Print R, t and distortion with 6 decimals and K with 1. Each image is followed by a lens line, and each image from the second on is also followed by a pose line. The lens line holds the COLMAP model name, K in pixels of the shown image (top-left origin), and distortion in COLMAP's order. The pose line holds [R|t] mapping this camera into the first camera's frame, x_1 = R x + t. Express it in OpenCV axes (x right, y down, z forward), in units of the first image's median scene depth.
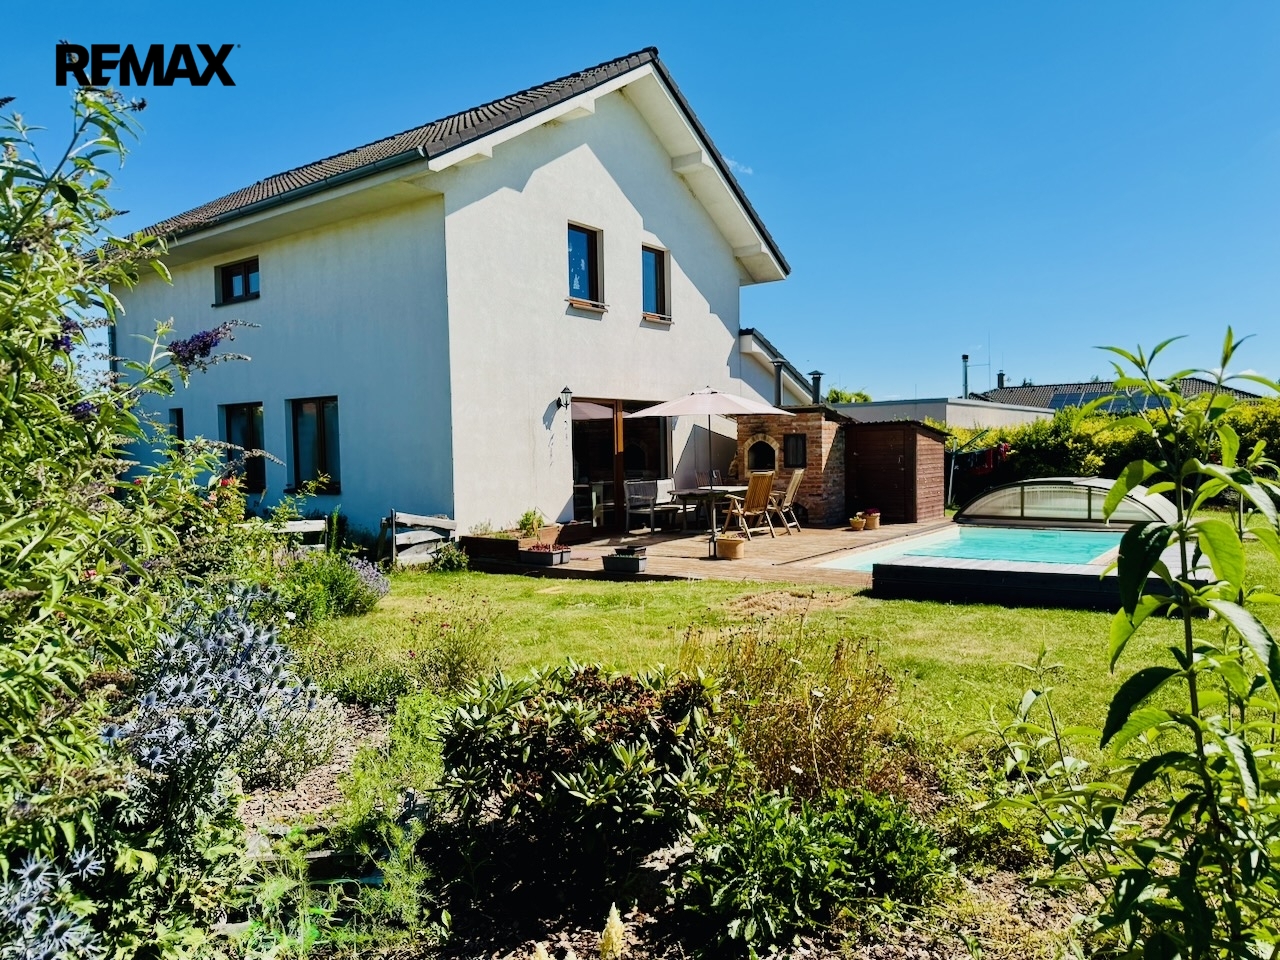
lens RADIAL K [[895.7, 0, 641.6], [0, 895.7, 474.0], [0, 0, 1]] dist [0.062064, -0.080269]
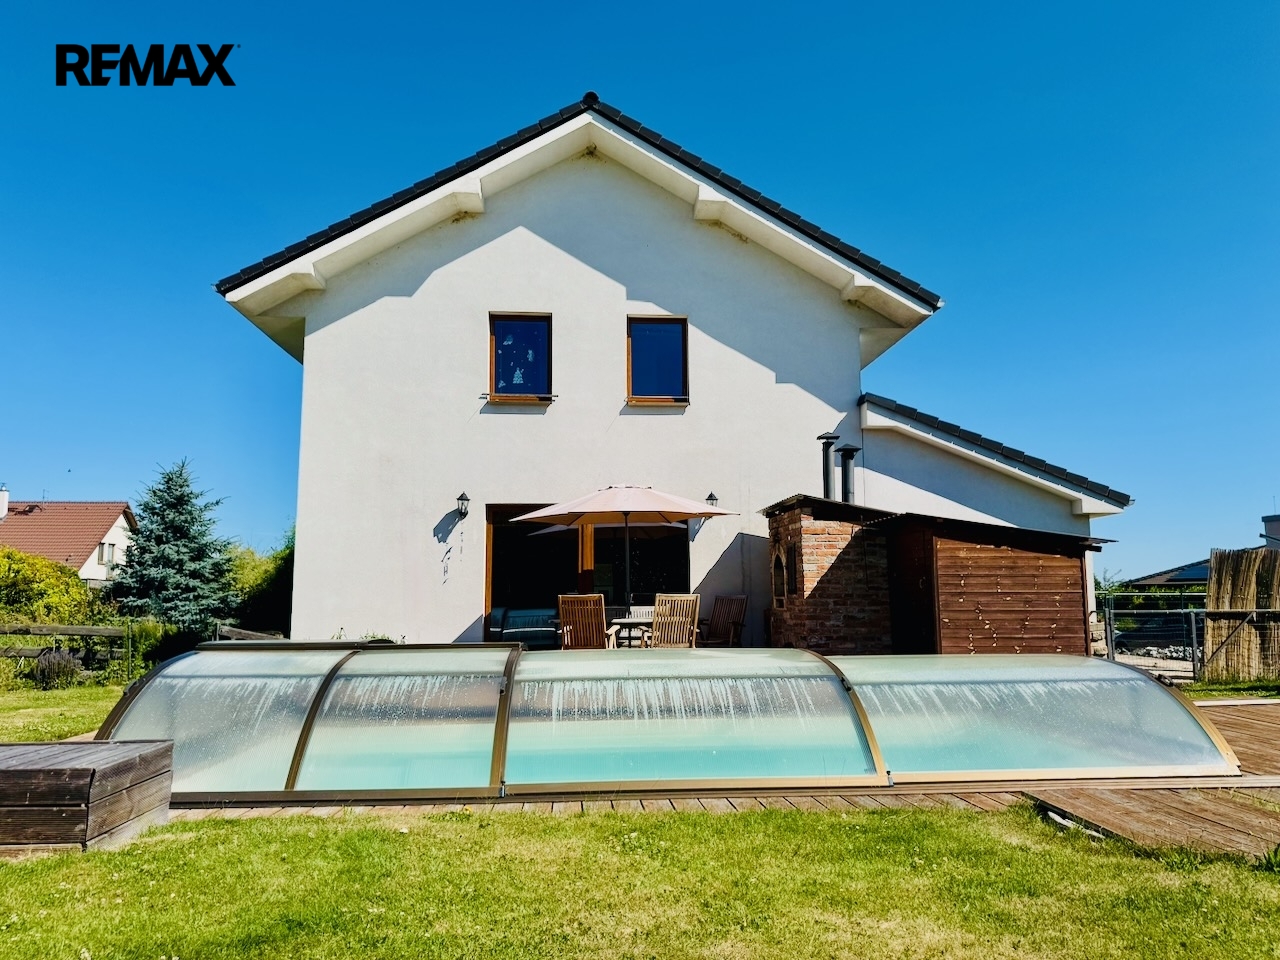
lens RADIAL K [[895.7, 0, 637.9], [0, 895.7, 479.0], [0, 0, 1]] dist [0.062064, -0.080269]
pose [[0.647316, -0.077139, -0.758309, 0.604134], [-0.029593, 0.991572, -0.126129, -0.003995], [0.761647, 0.104086, 0.639577, 0.484149]]
